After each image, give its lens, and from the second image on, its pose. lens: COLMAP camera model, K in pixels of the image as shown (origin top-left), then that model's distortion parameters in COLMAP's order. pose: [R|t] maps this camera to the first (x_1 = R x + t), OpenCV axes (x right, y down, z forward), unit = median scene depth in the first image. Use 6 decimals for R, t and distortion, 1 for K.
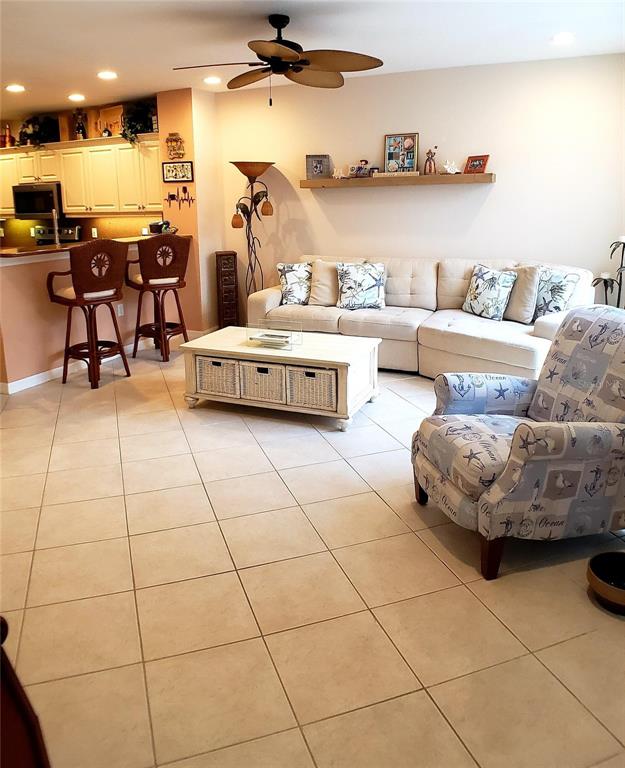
lens RADIAL K [[583.5, 0, 314.8], [0, 583.5, 317.1], [0, 0, 1]] dist [-0.055746, -0.089057]
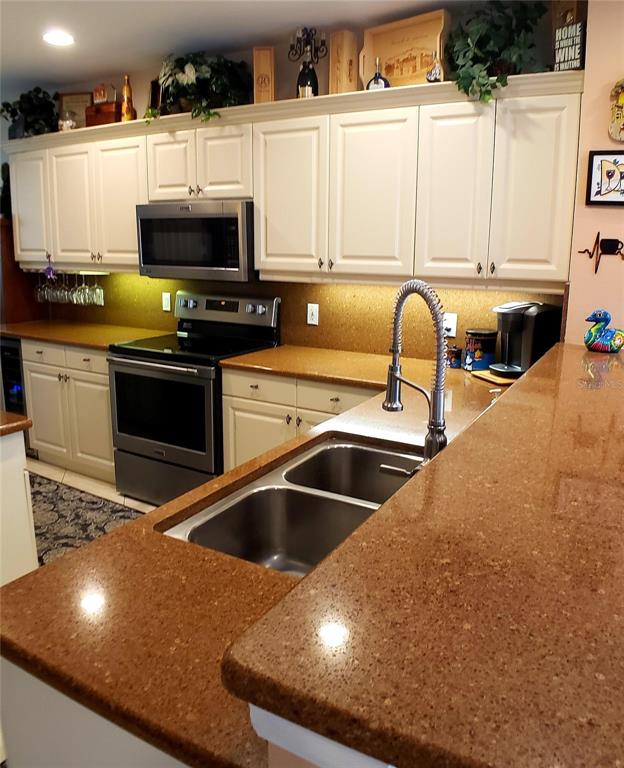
lens RADIAL K [[595.3, 0, 312.0], [0, 595.3, 384.0], [0, 0, 1]] dist [-0.066948, -0.032271]
pose [[0.995566, 0.043776, -0.083262, -0.393585], [-0.041111, 0.998595, 0.033448, -0.121956], [0.084609, -0.029877, 0.995966, 0.602940]]
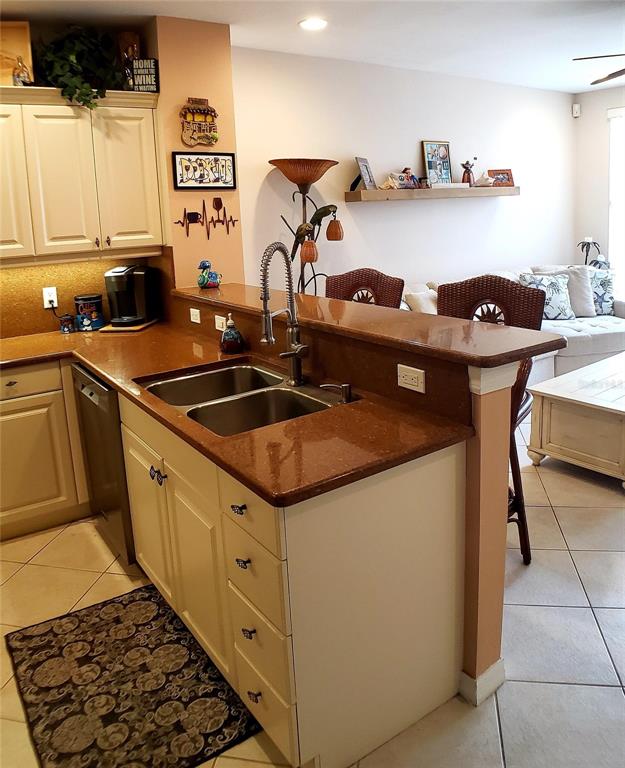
lens RADIAL K [[583.5, 0, 314.8], [0, 583.5, 317.1], [0, 0, 1]] dist [-0.055746, -0.089057]
pose [[0.510173, -0.163083, 0.844469, -0.646842], [0.199421, 0.977531, 0.068303, -0.129027], [-0.836633, 0.133559, 0.531232, 0.622874]]
